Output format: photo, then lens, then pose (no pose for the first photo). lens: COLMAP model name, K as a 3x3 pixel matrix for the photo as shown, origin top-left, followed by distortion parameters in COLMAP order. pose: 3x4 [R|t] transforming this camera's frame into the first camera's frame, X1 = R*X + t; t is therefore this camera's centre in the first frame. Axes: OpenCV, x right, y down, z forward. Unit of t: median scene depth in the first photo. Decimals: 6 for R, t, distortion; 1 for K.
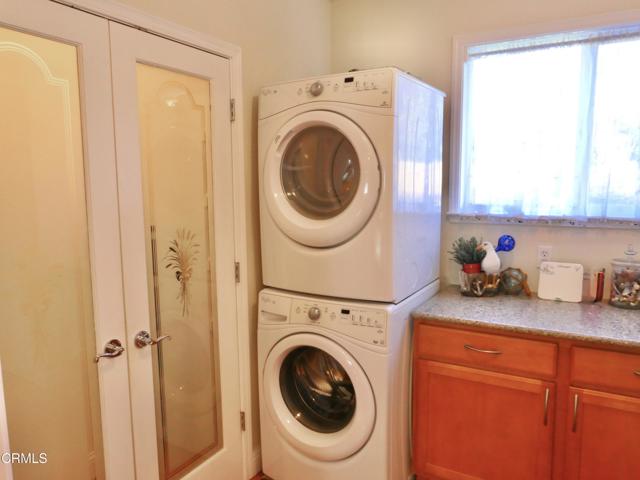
lens RADIAL K [[464.0, 0, 320.0], [0, 464.0, 240.0], [0, 0, 1]] dist [-0.007409, -0.001106]
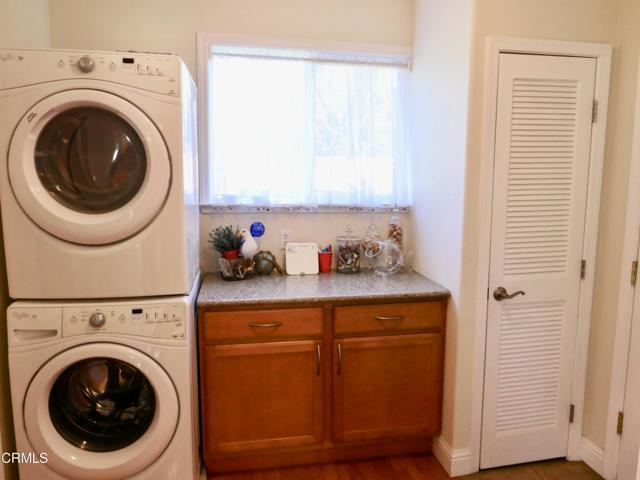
lens RADIAL K [[464.0, 0, 320.0], [0, 464.0, 240.0], [0, 0, 1]] dist [-0.007409, -0.001106]
pose [[0.770080, -0.071834, 0.633890, -0.223937], [0.063067, 0.997345, 0.036405, 0.001097], [-0.634822, 0.011943, 0.772566, 0.044165]]
